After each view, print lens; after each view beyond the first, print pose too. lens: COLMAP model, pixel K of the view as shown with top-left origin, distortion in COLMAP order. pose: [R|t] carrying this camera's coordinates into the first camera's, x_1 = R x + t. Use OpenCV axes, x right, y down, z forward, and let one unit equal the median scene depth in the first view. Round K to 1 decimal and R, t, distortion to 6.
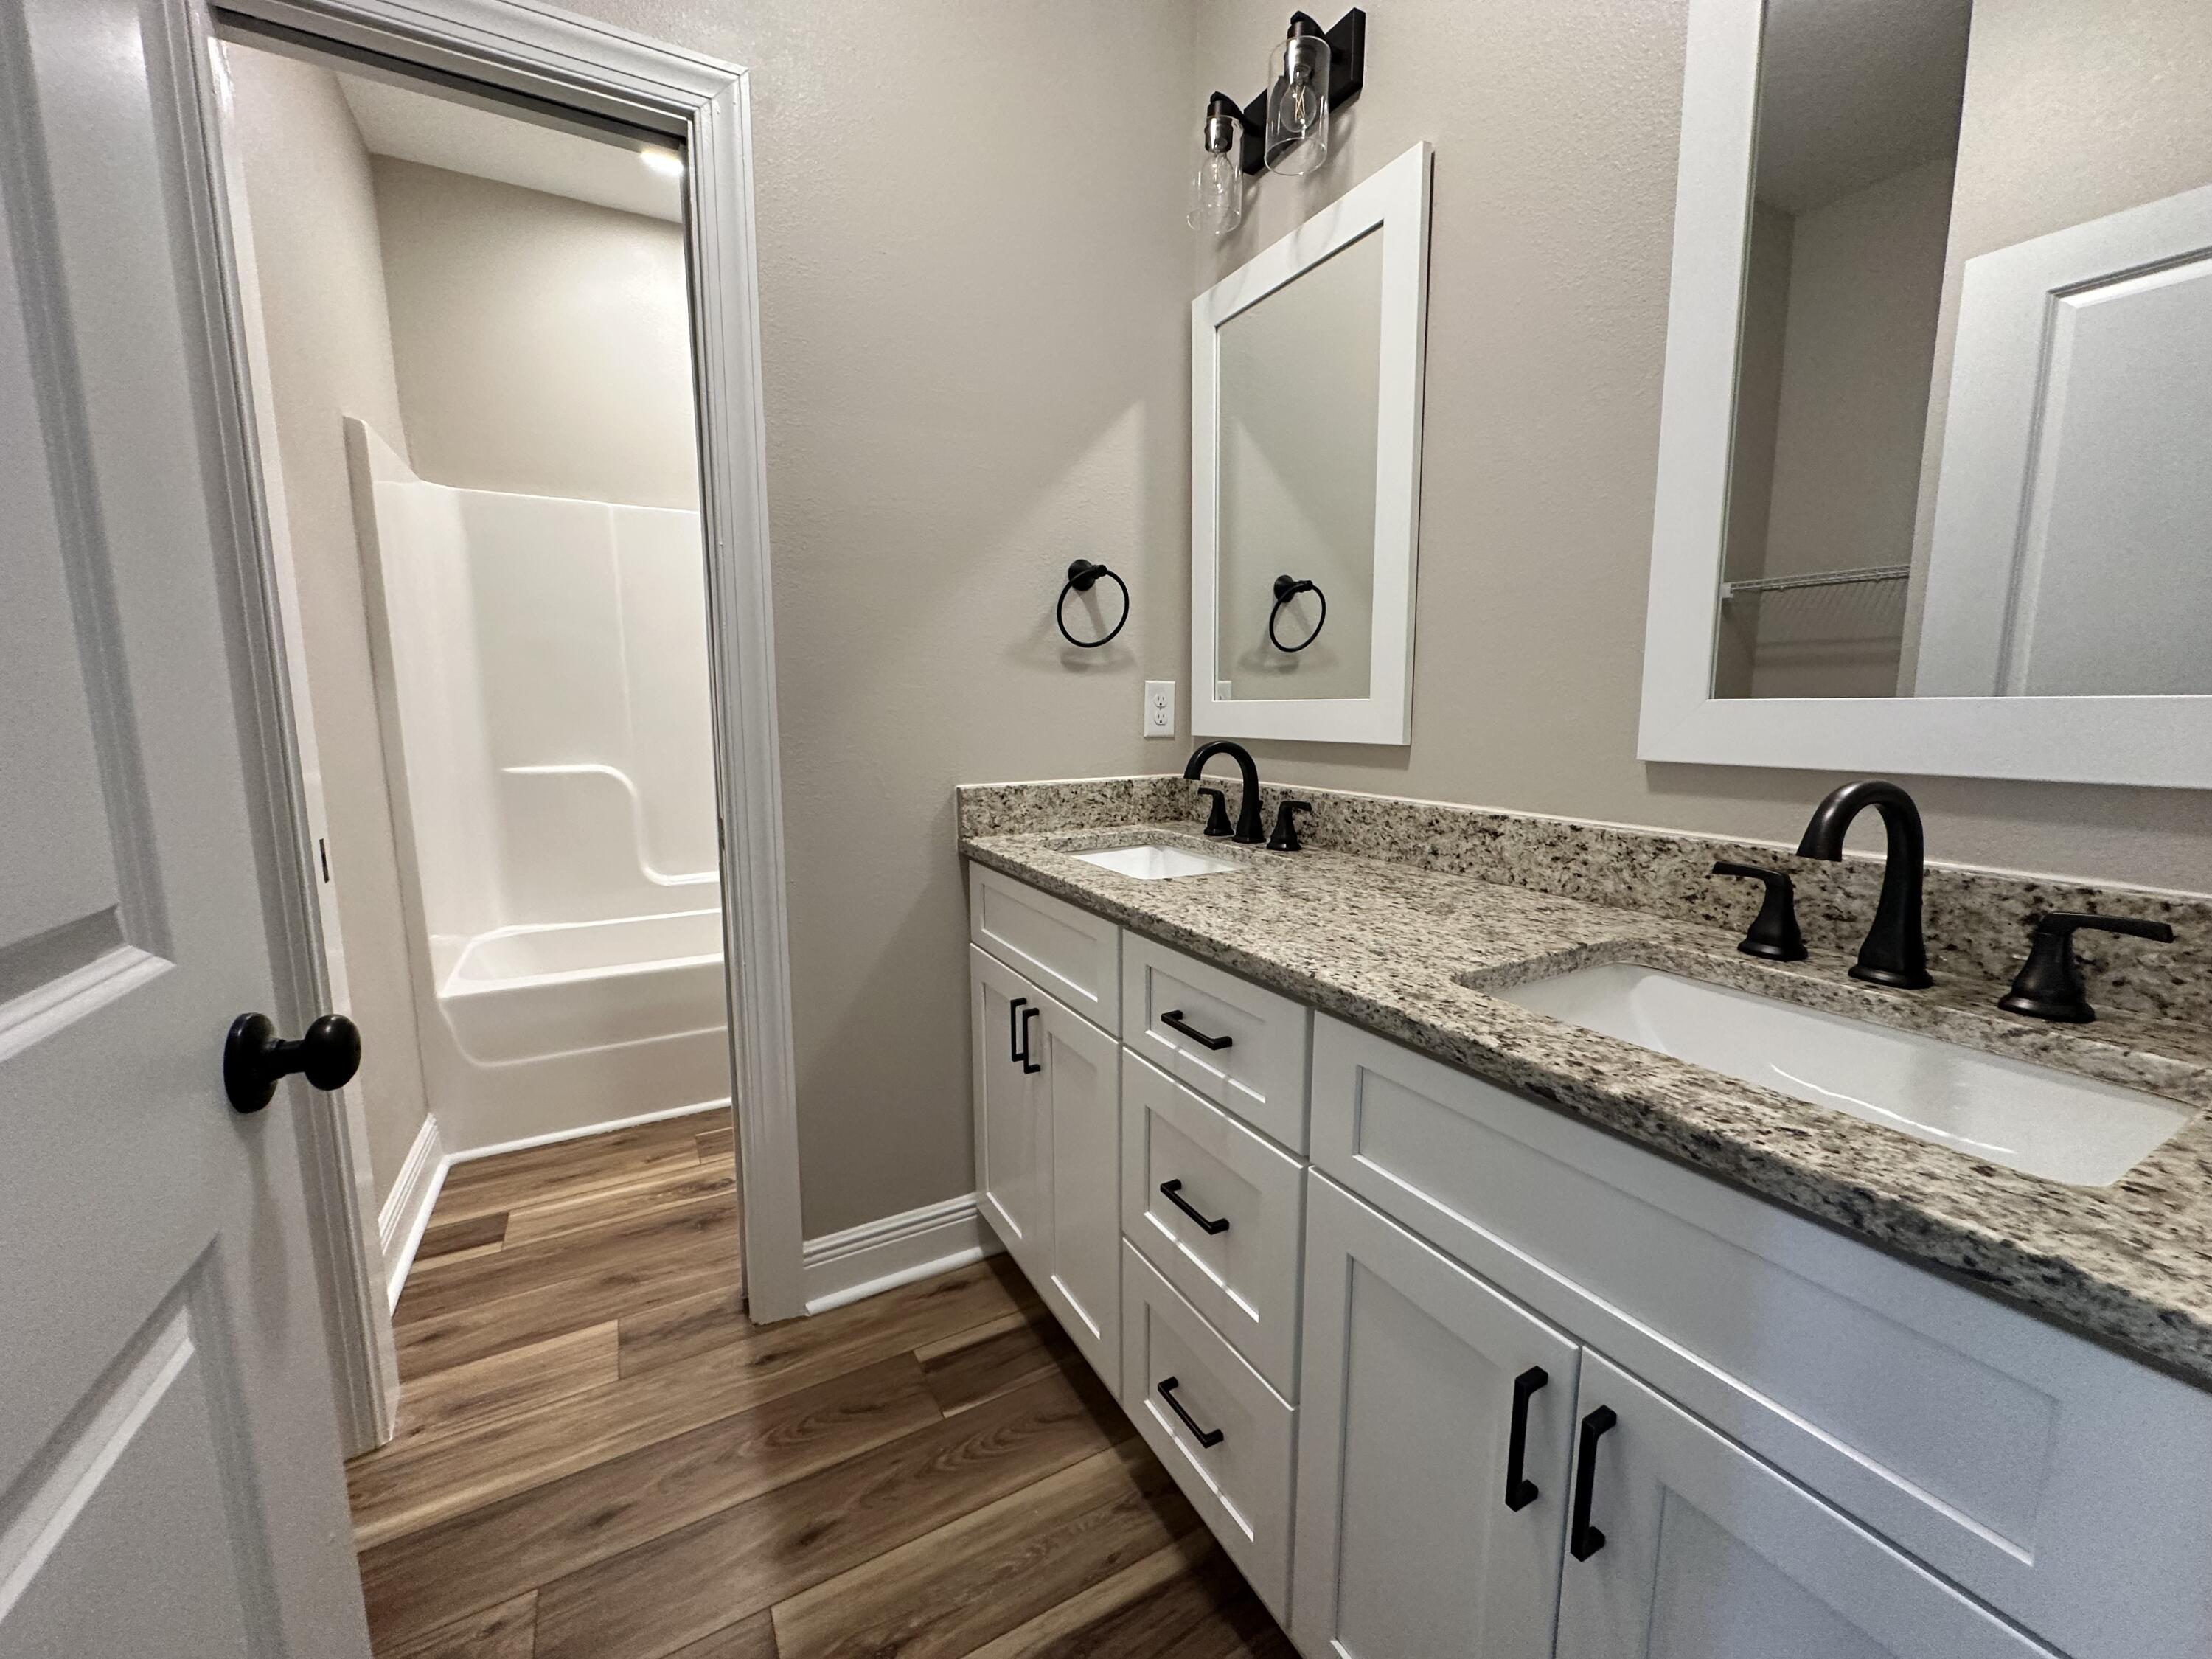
lens RADIAL K [[930.1, 0, 1106.0], [0, 930.1, 829.5], [0, 0, 1]] dist [-0.002229, 0.000008]
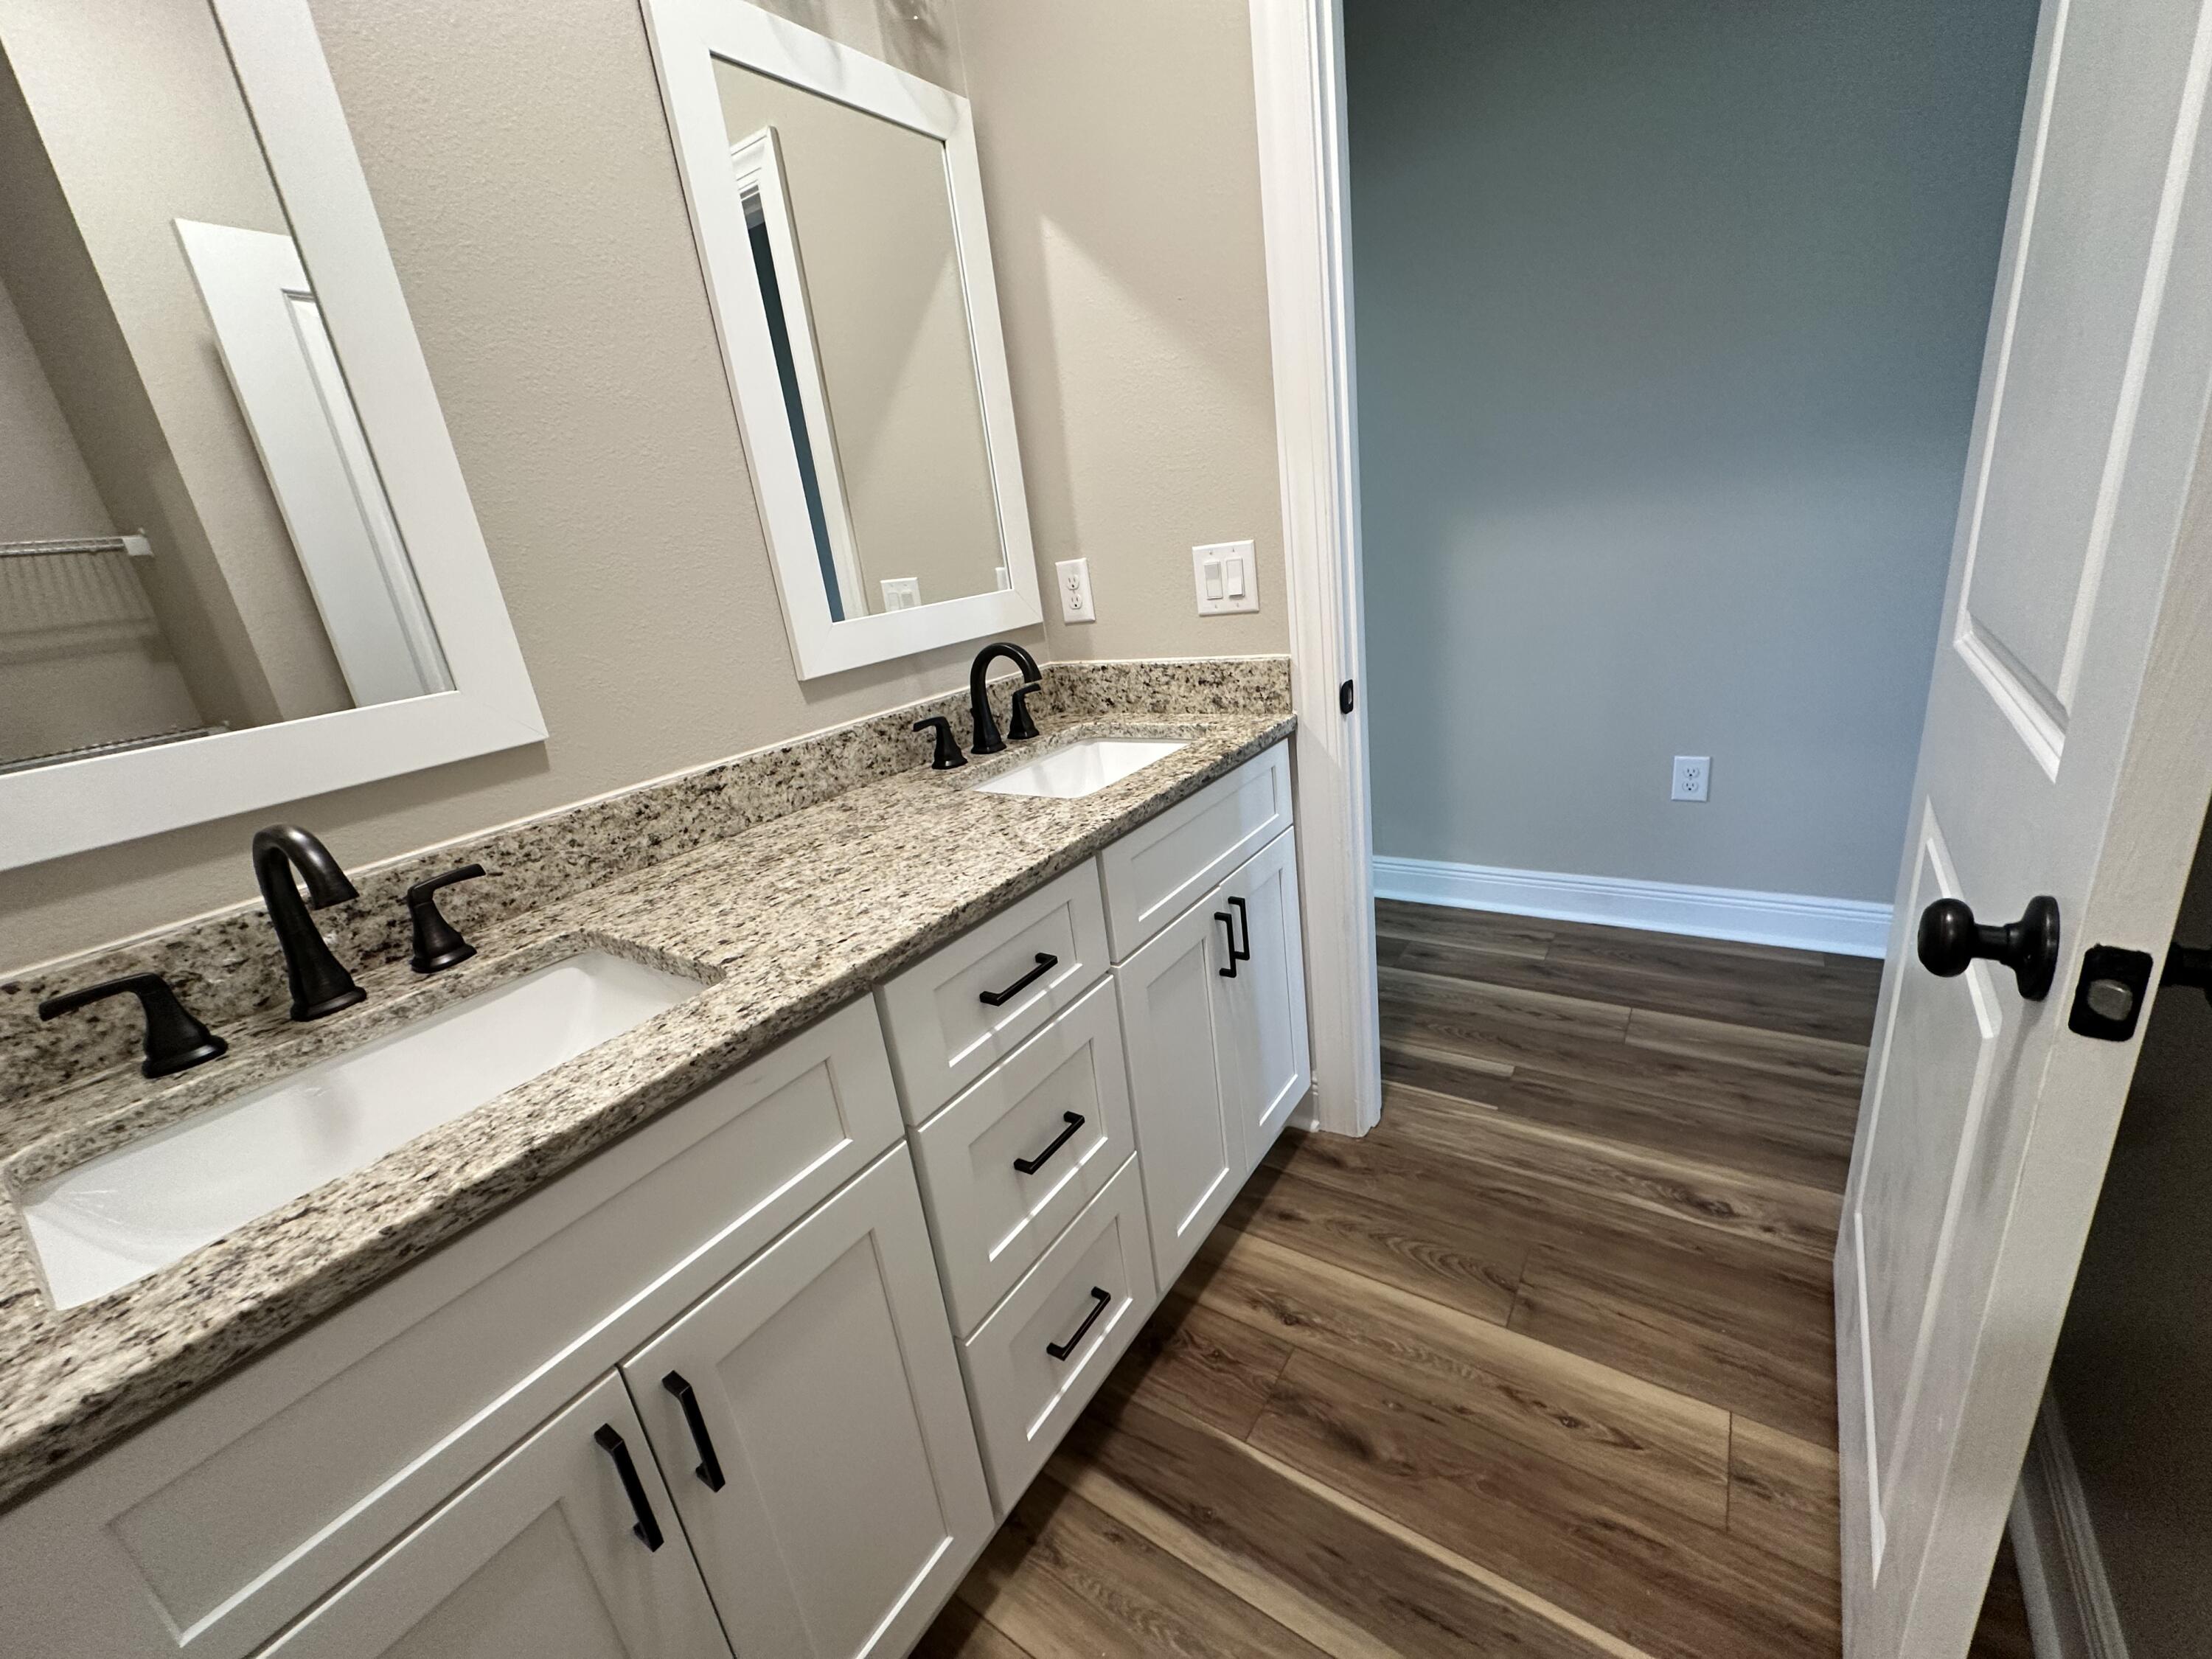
lens RADIAL K [[930.1, 0, 1106.0], [0, 930.1, 829.5], [0, 0, 1]] dist [-0.002229, 0.000008]
pose [[-0.475271, -0.207485, 0.855025, -0.673098], [0.239072, 0.904779, 0.352448, -0.220262], [-0.846736, 0.371921, -0.380411, 1.129618]]
